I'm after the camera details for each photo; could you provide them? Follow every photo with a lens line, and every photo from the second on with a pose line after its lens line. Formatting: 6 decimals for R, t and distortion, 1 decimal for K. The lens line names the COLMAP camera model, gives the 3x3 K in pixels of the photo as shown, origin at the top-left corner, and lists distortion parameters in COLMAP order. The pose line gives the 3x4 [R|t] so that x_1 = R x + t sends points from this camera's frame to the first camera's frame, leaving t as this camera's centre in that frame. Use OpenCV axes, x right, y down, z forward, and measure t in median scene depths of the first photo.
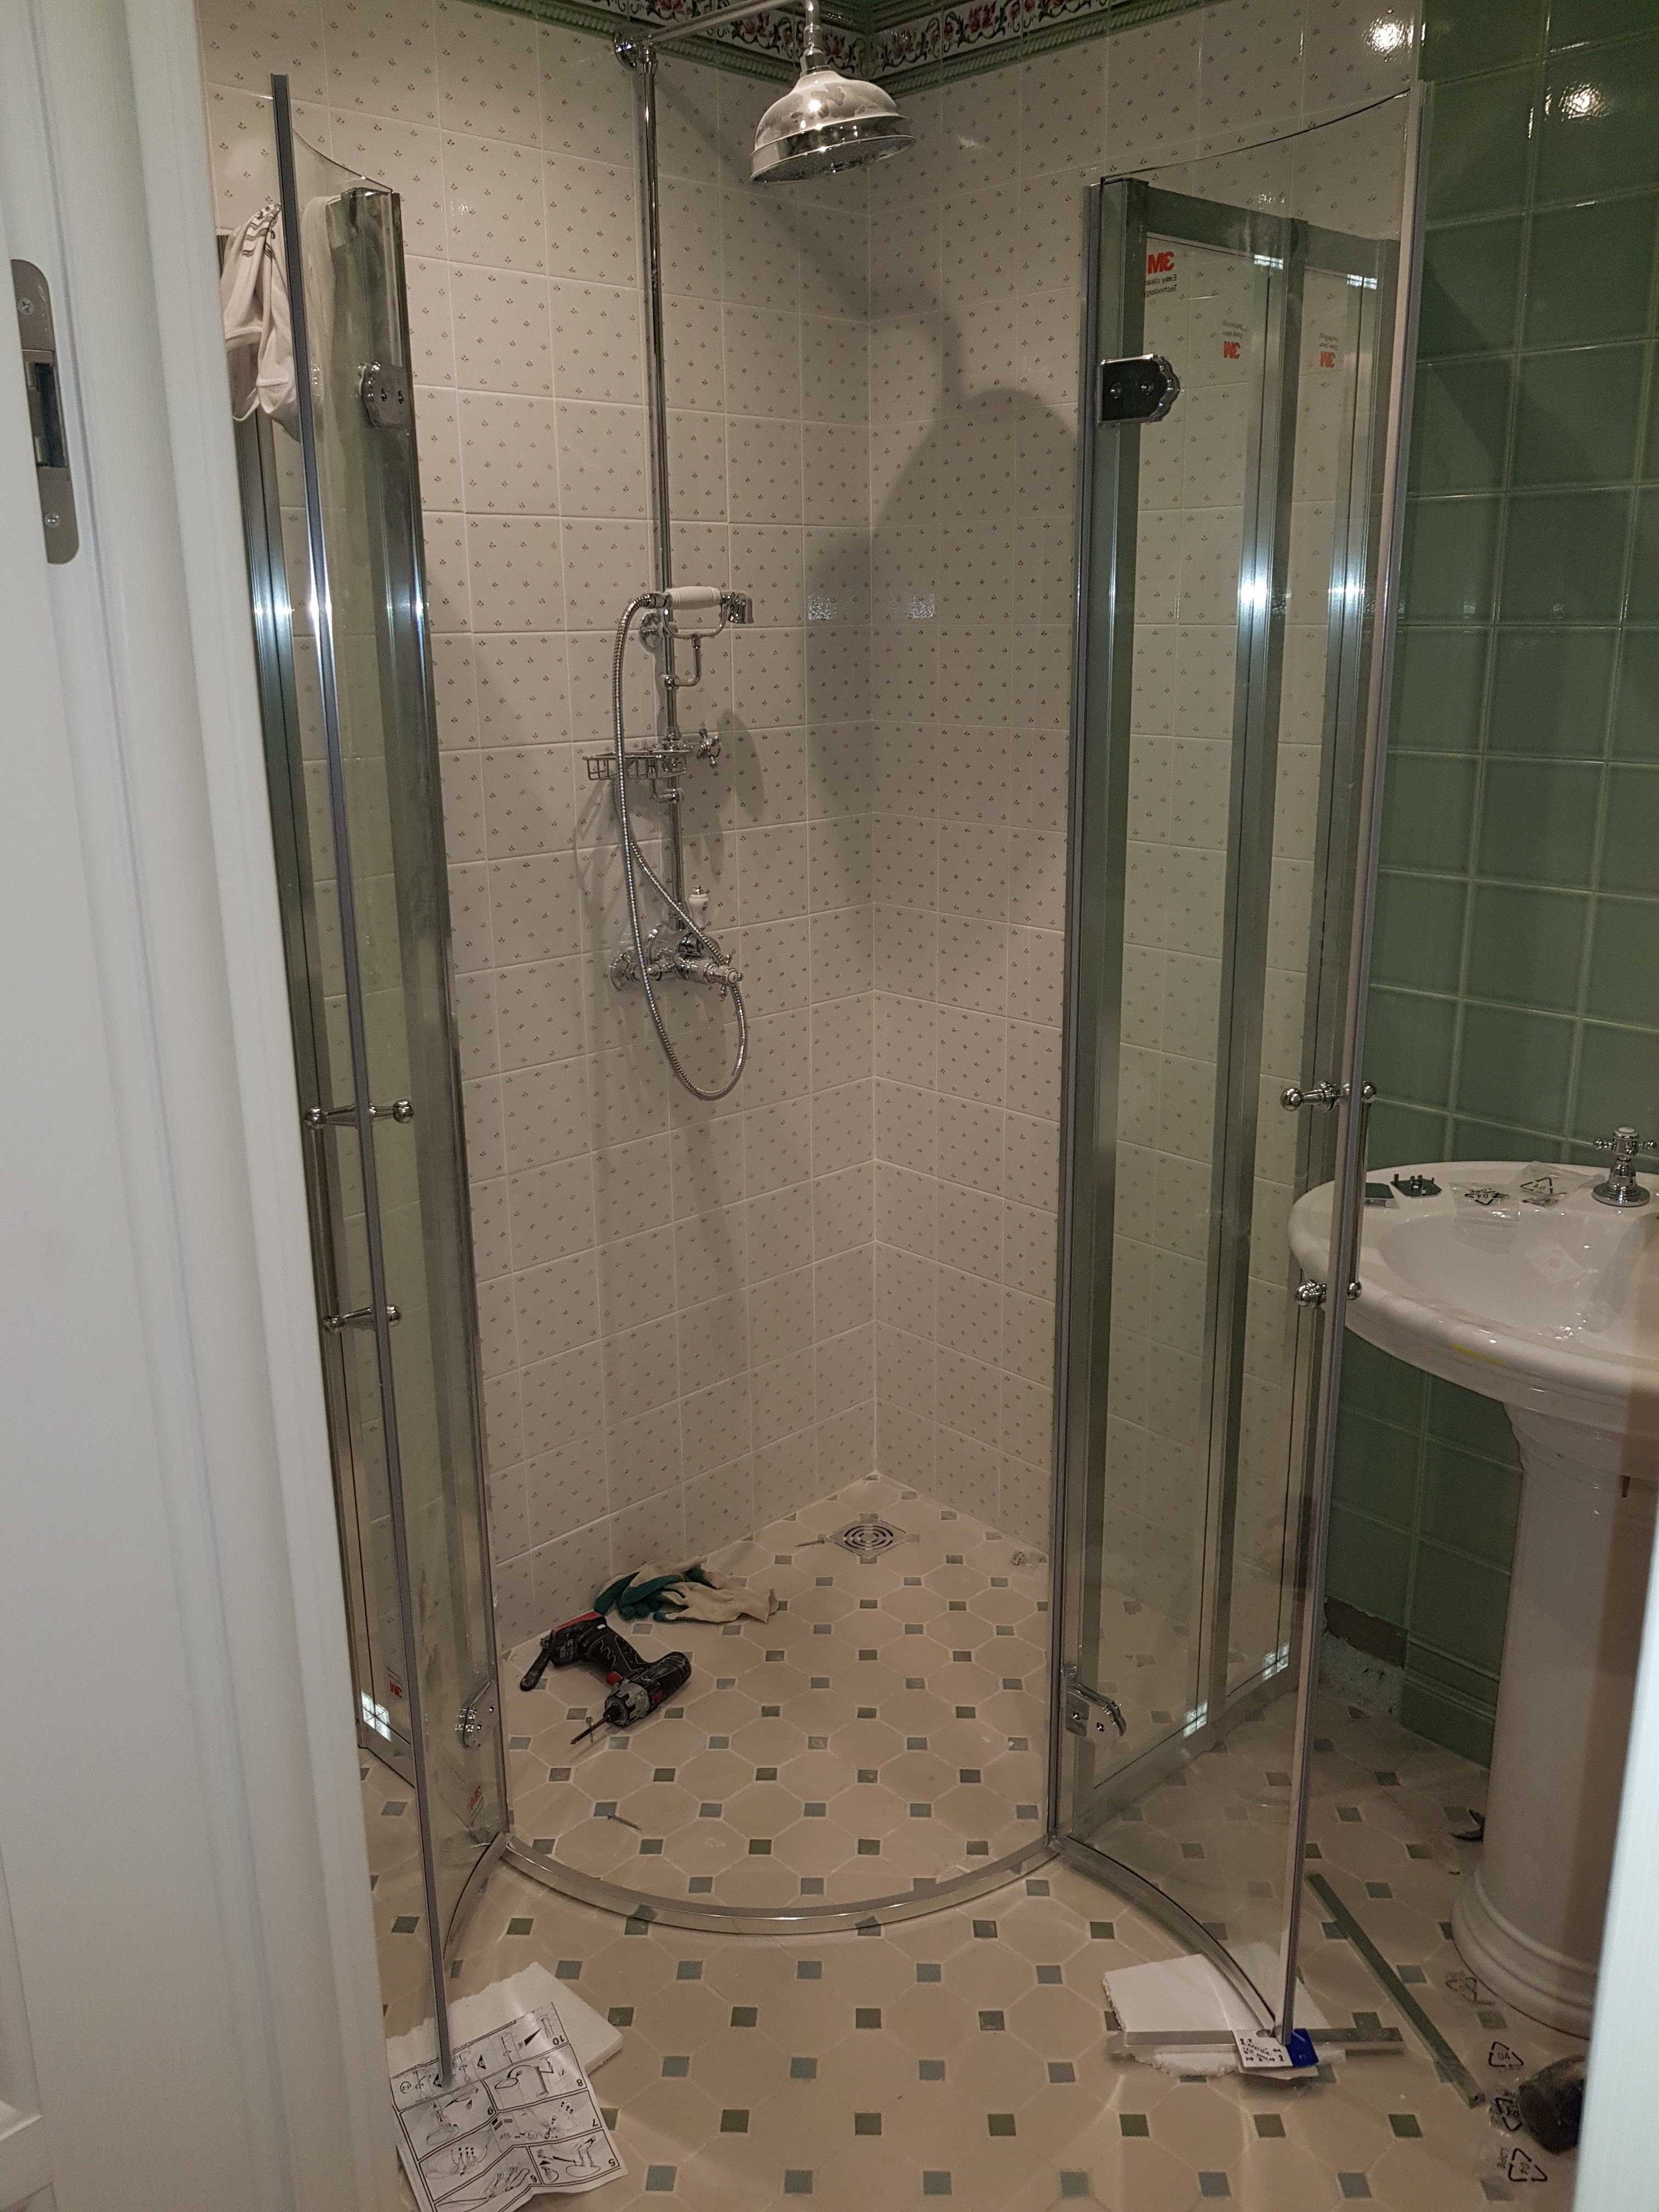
lens RADIAL K [[1750.1, 0, 829.5], [0, 1750.1, 1106.0], [0, 0, 1]] dist [-0.014524, 0.008252]
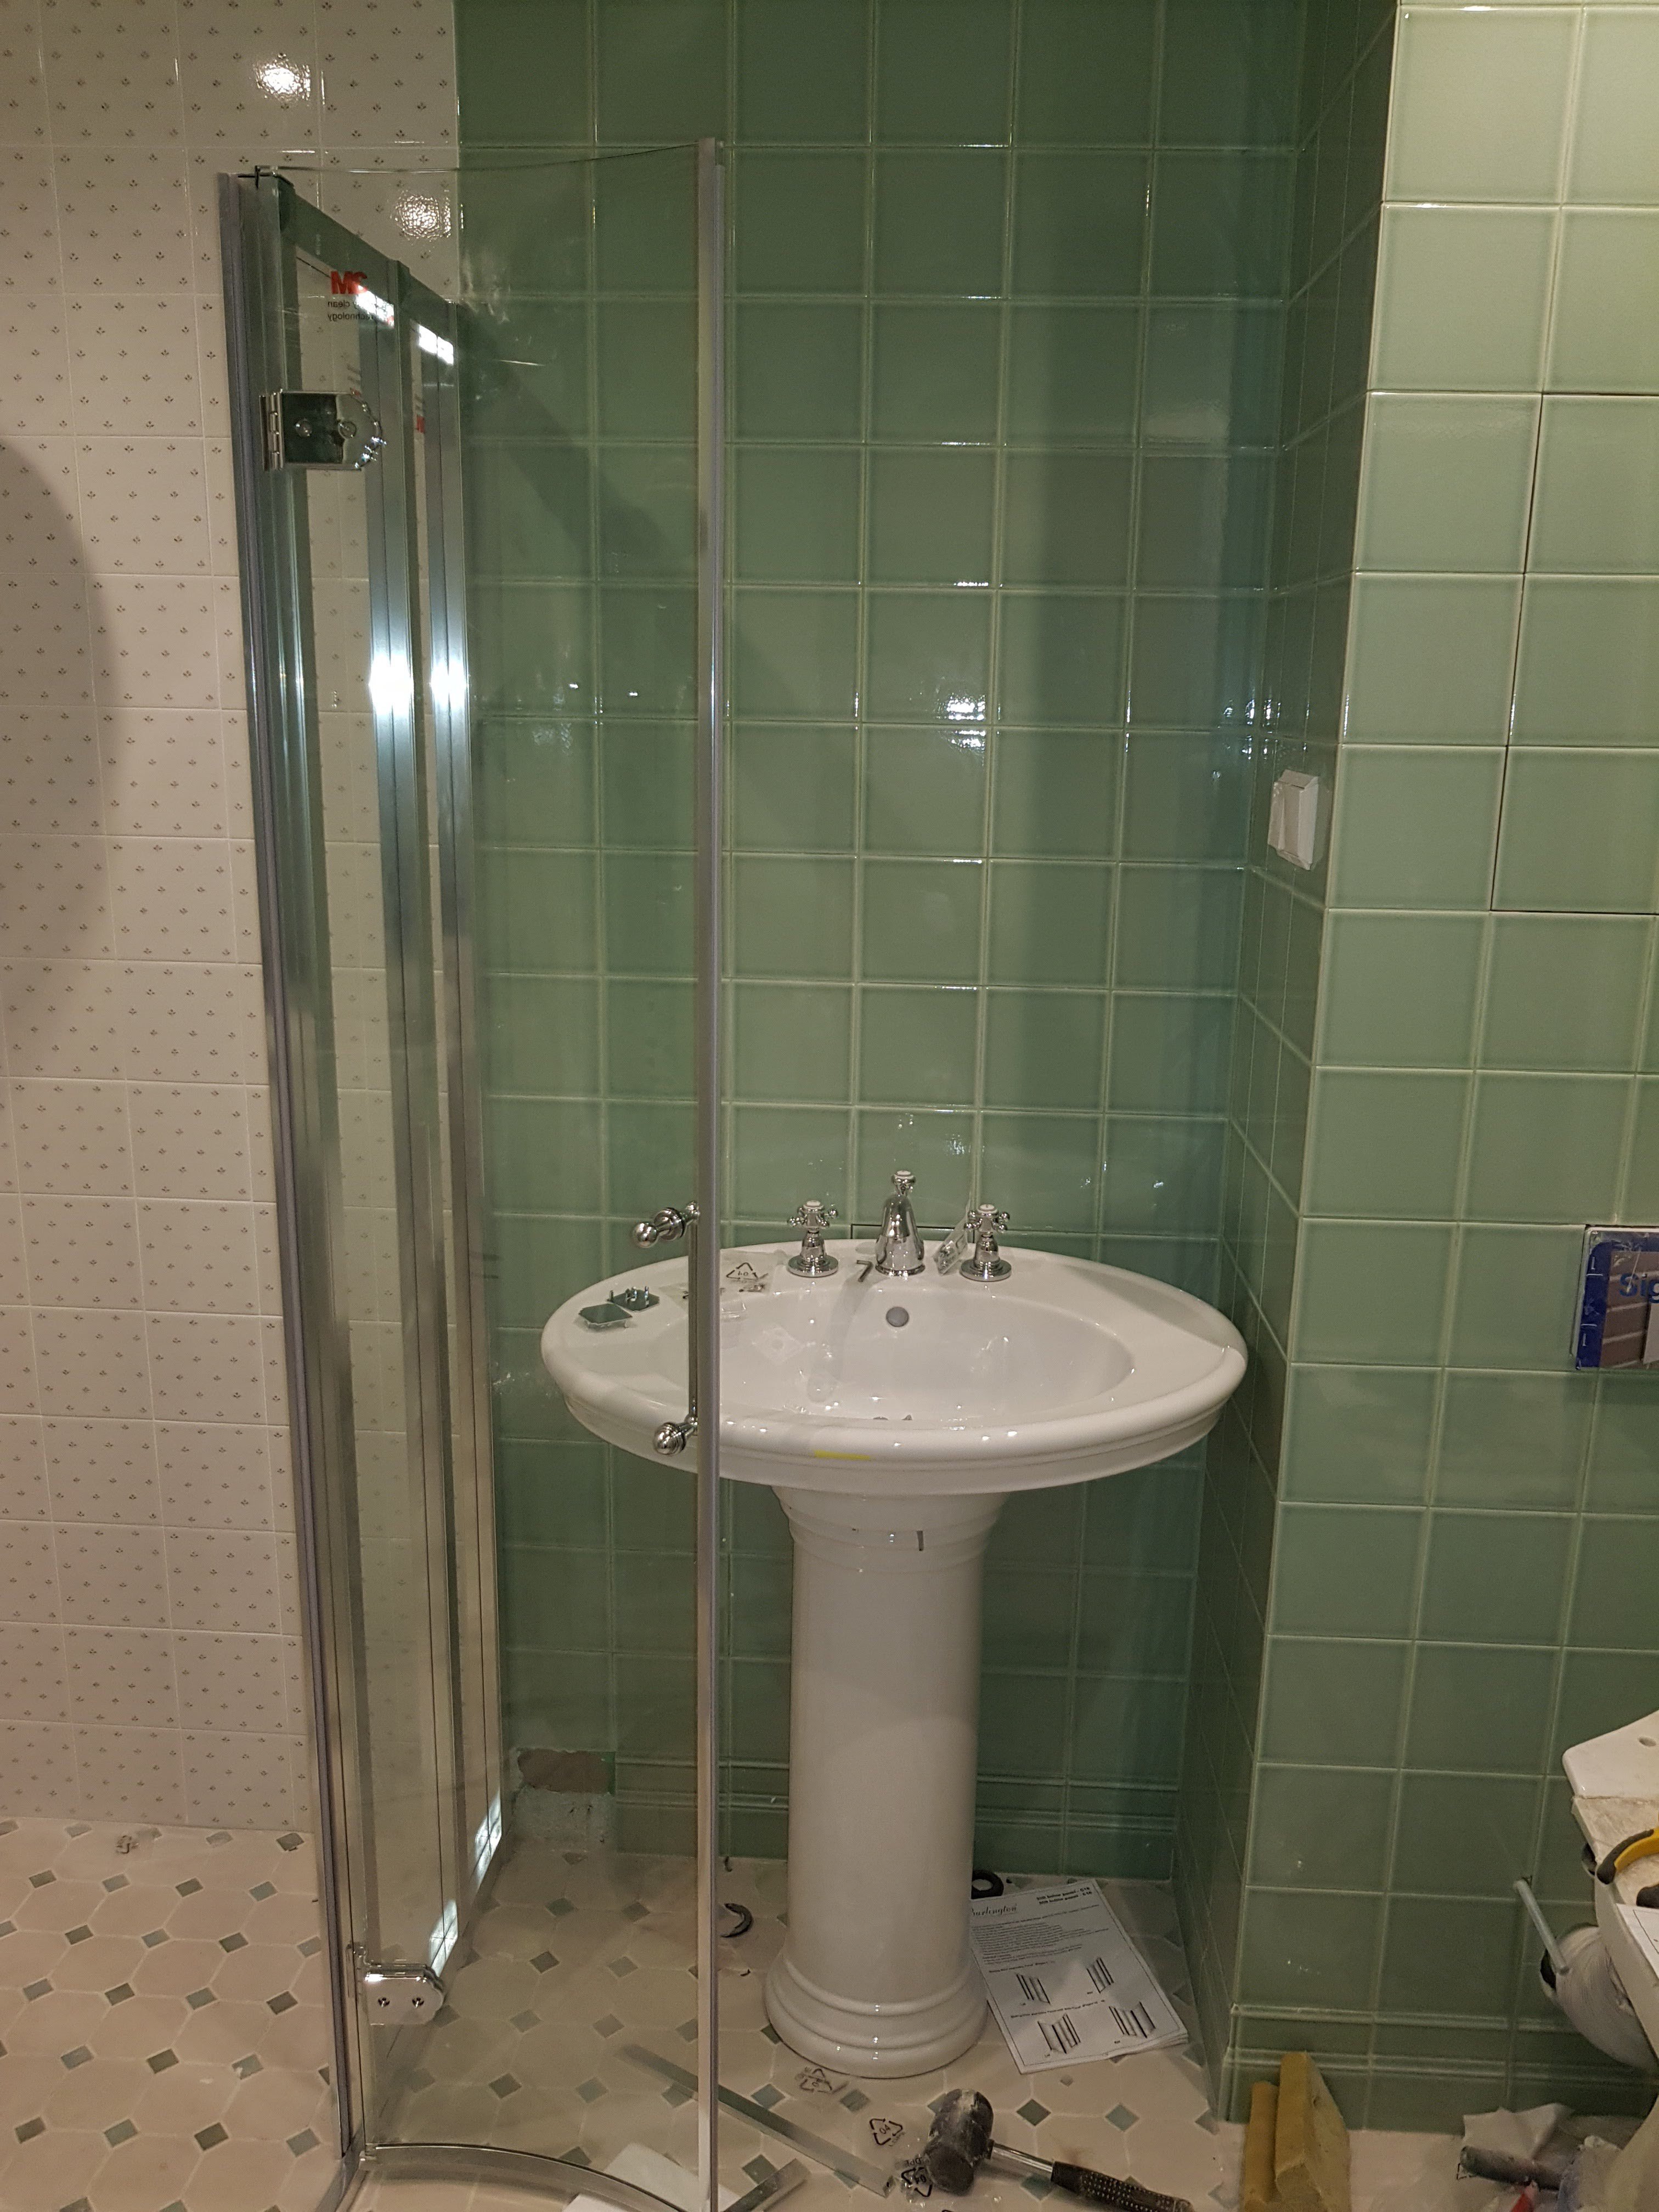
lens RADIAL K [[1766.9, 0, 826.5], [0, 1766.9, 1139.4], [0, 0, 1]] dist [-0.031538, 0.057102]
pose [[0.732852, -0.148011, 0.664094, -0.215915], [0.169762, 0.984959, 0.032187, -0.053290], [-0.658870, 0.089149, 0.746956, 0.201616]]
